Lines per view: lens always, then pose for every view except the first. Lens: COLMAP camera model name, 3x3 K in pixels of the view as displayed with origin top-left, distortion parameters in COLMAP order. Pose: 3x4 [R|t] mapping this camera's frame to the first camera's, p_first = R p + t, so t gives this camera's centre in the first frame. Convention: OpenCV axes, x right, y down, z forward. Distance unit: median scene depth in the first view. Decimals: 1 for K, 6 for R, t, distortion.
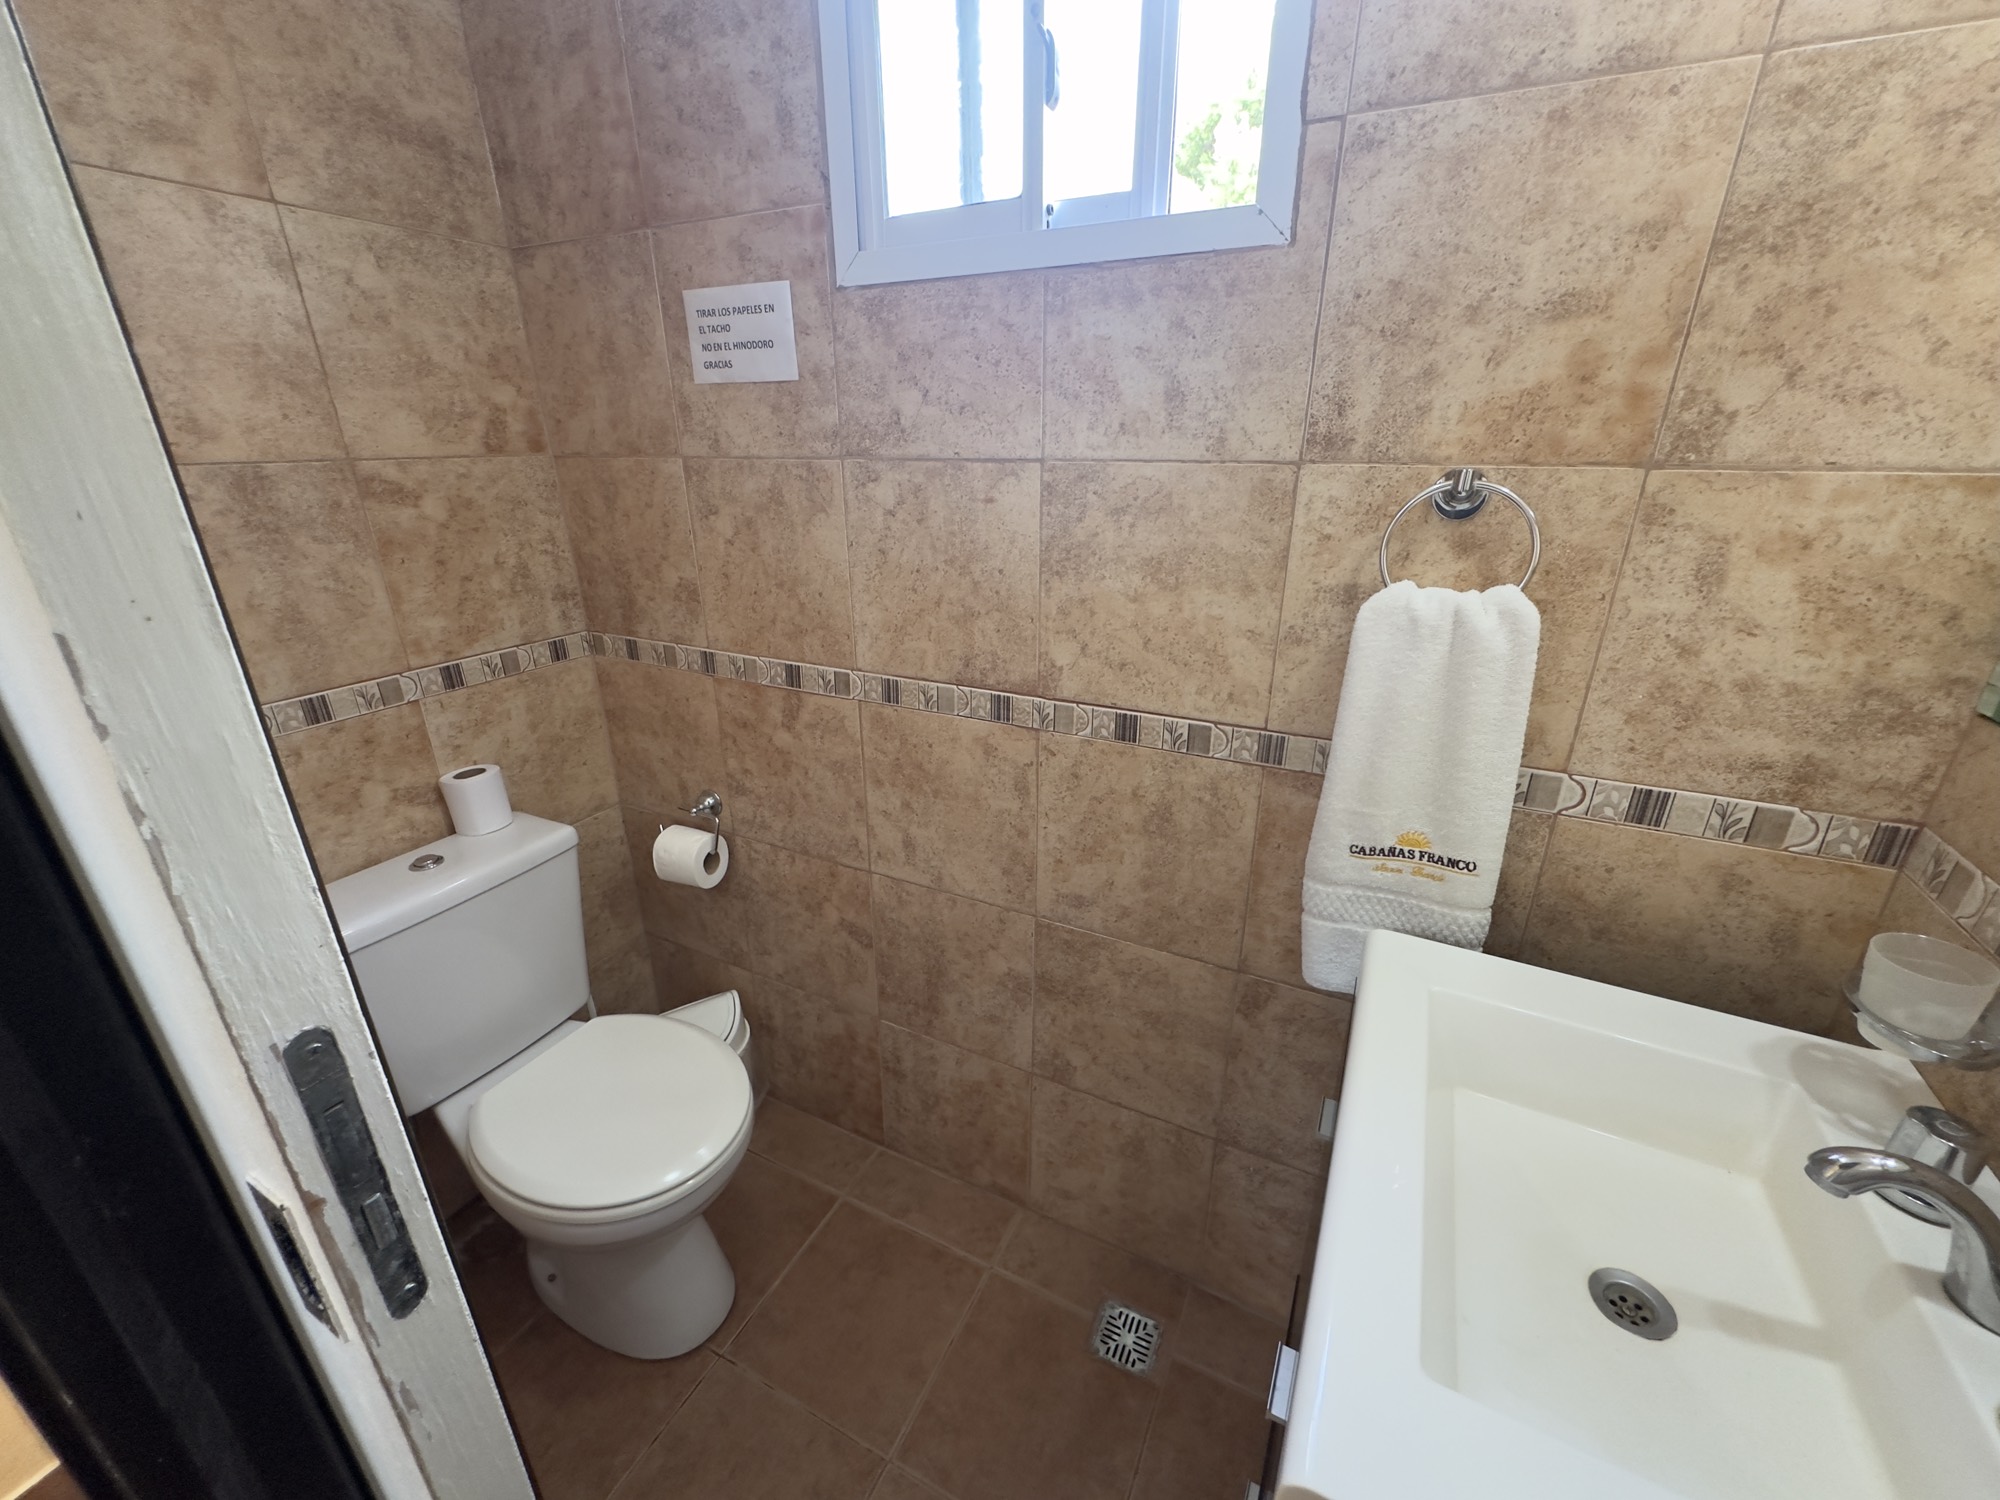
lens RADIAL K [[800.2, 0, 1009.6], [0, 800.2, 757.5], [0, 0, 1]] dist [-0.000498, 0.000079]
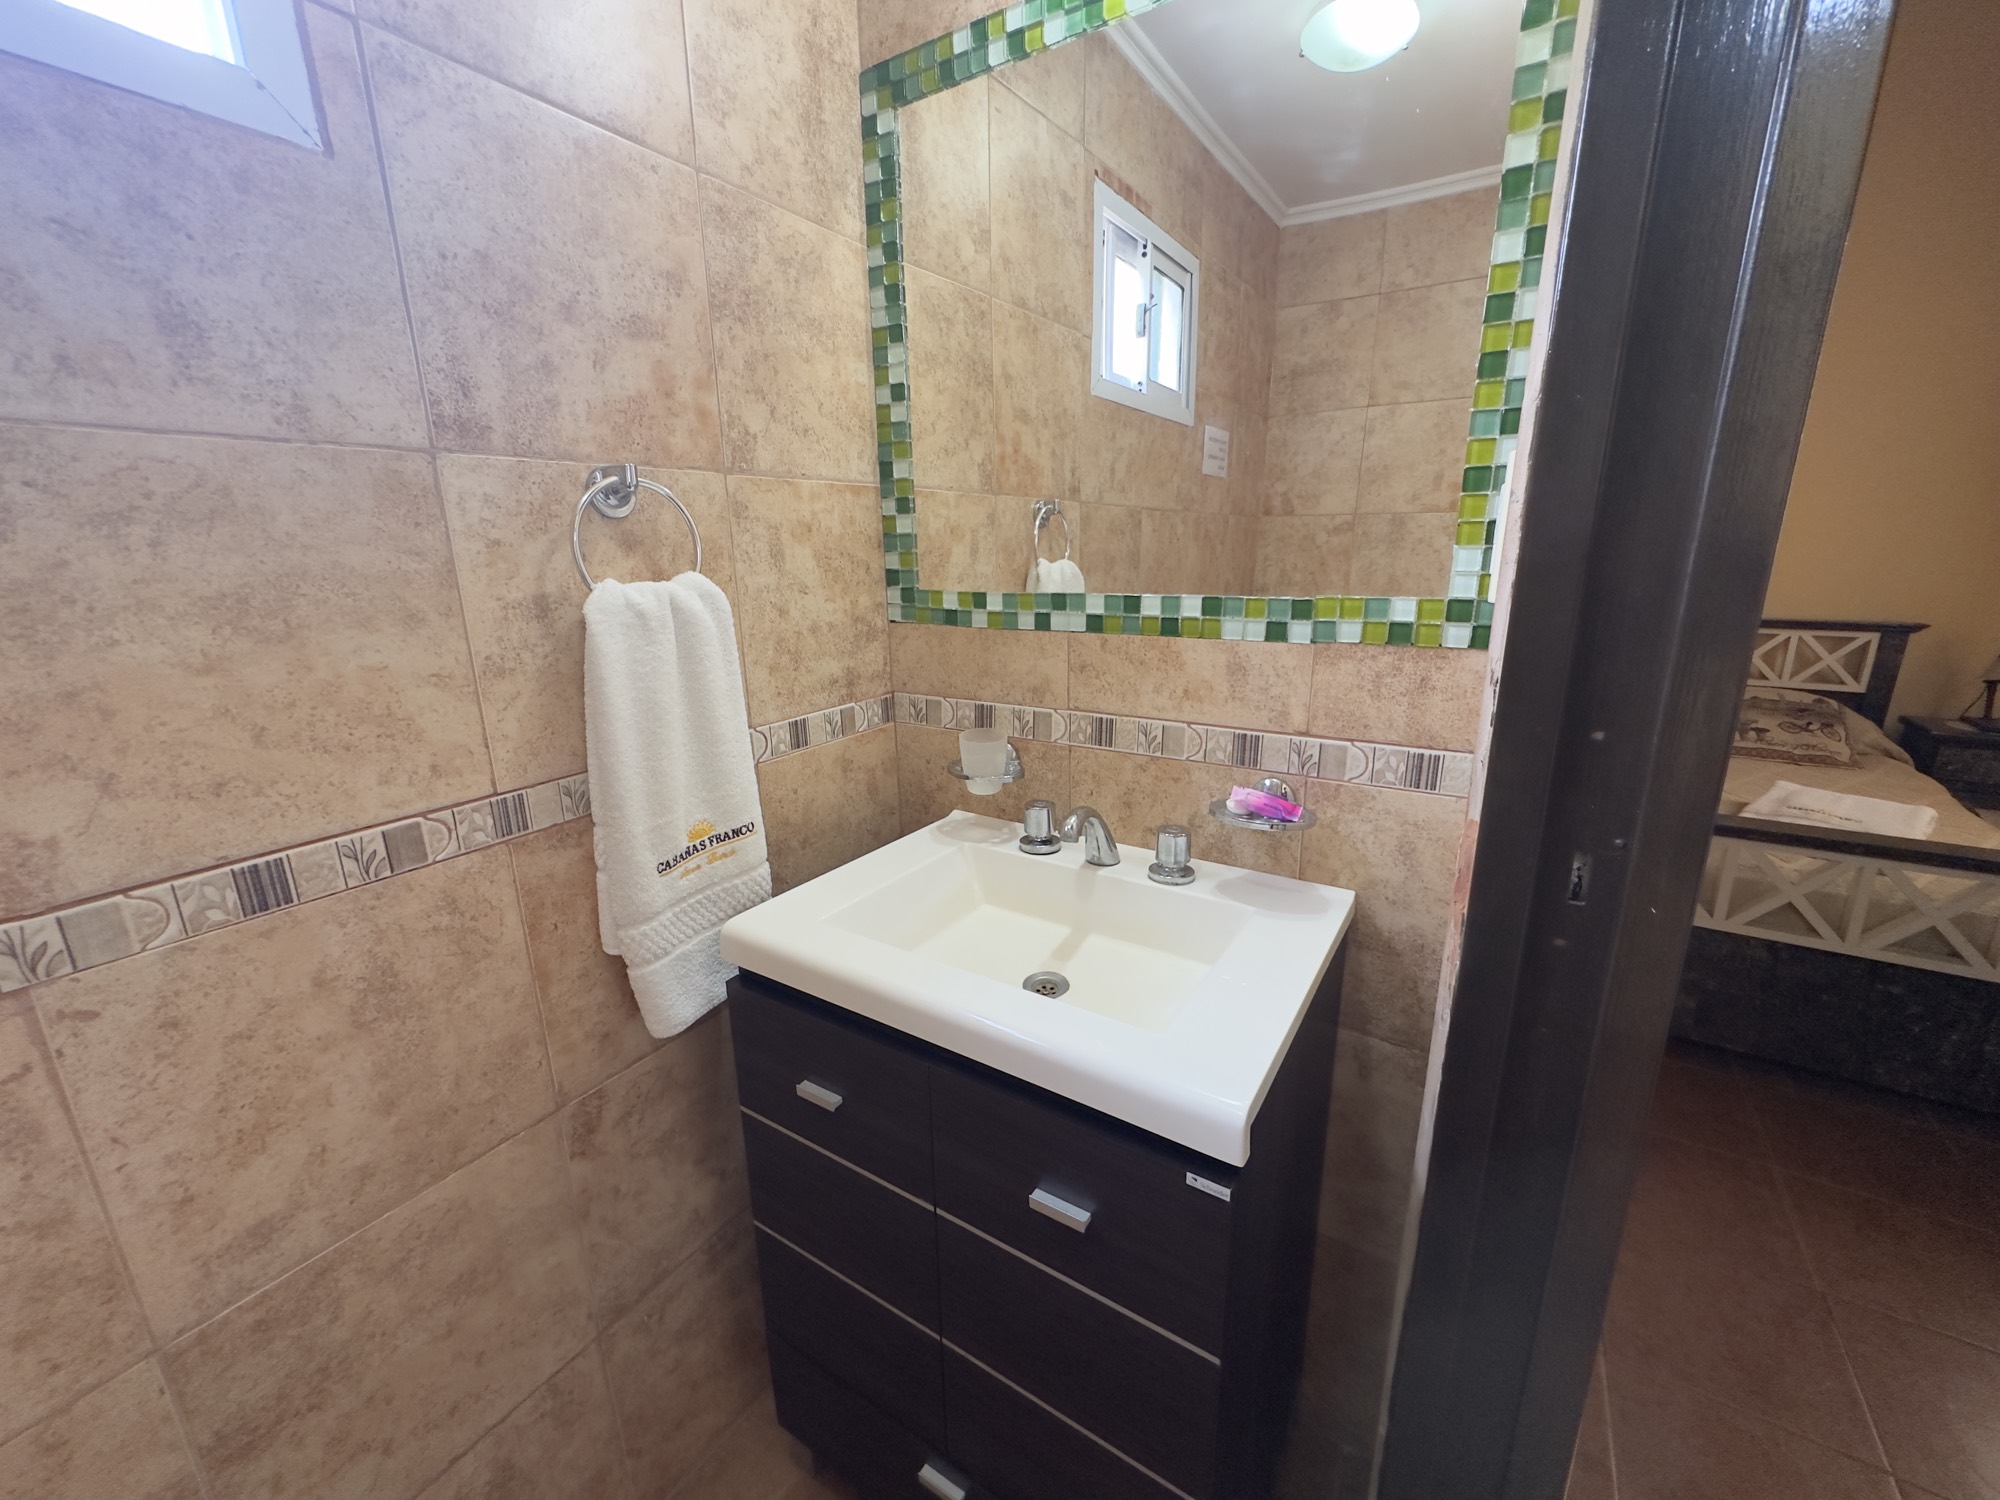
lens RADIAL K [[800.2, 0, 997.4], [0, 800.2, 753.5], [0, 0, 1]] dist [-0.000498, 0.000079]
pose [[0.102110, -0.260404, 0.960085, -0.401712], [0.380397, 0.902000, 0.204192, -0.048458], [-0.919169, 0.344363, 0.191160, 0.431026]]
